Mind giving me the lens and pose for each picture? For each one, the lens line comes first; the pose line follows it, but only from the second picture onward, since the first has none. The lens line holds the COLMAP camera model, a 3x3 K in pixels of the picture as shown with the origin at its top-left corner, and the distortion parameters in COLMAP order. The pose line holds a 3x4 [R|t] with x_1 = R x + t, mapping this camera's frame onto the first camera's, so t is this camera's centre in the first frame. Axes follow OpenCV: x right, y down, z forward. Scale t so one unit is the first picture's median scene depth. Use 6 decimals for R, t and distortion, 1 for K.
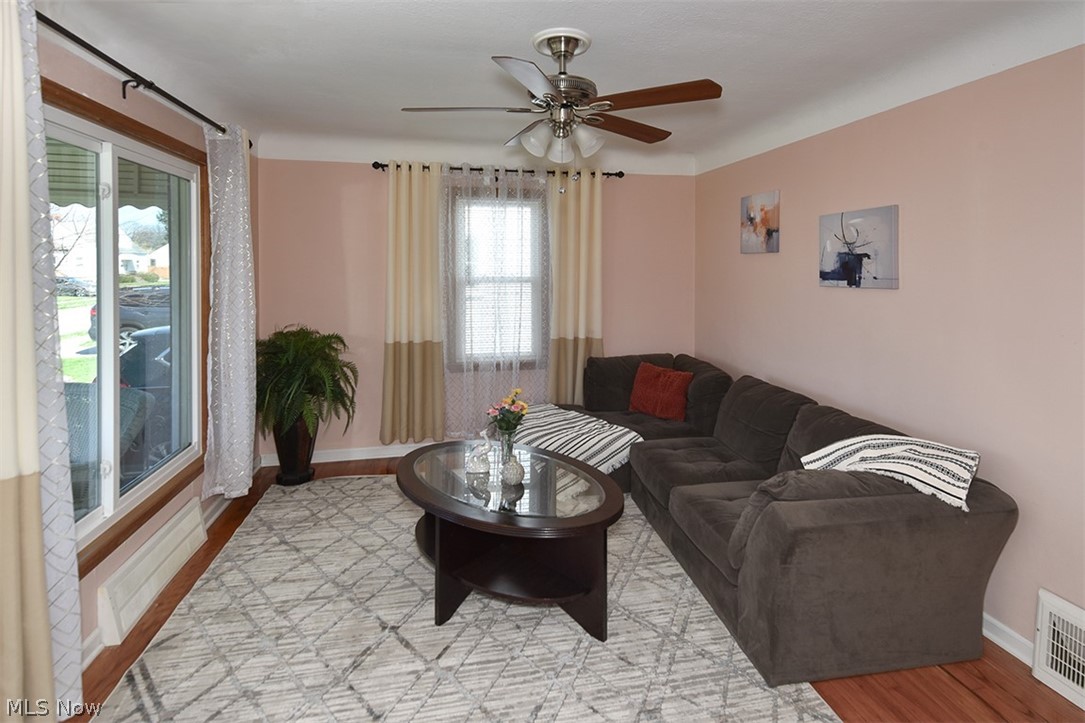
lens RADIAL K [[538.8, 0, 544.8], [0, 538.8, 264.5], [0, 0, 1]] dist [0.019748, -0.000849]
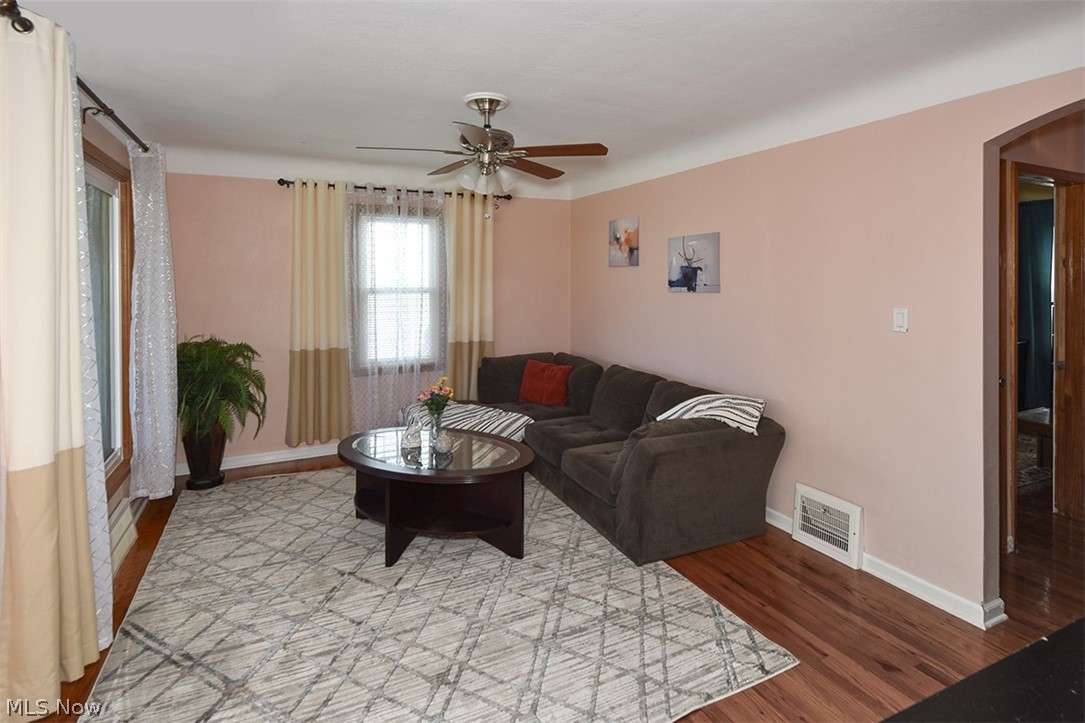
lens RADIAL K [[552.9, 0, 538.6], [0, 552.9, 279.3], [0, 0, 1]] dist [0.002703, 0.000009]
pose [[0.969609, -0.003693, 0.244632, -0.133374], [0.002921, 0.999990, 0.003522, 0.004403], [-0.244643, -0.002700, 0.969610, -0.237121]]
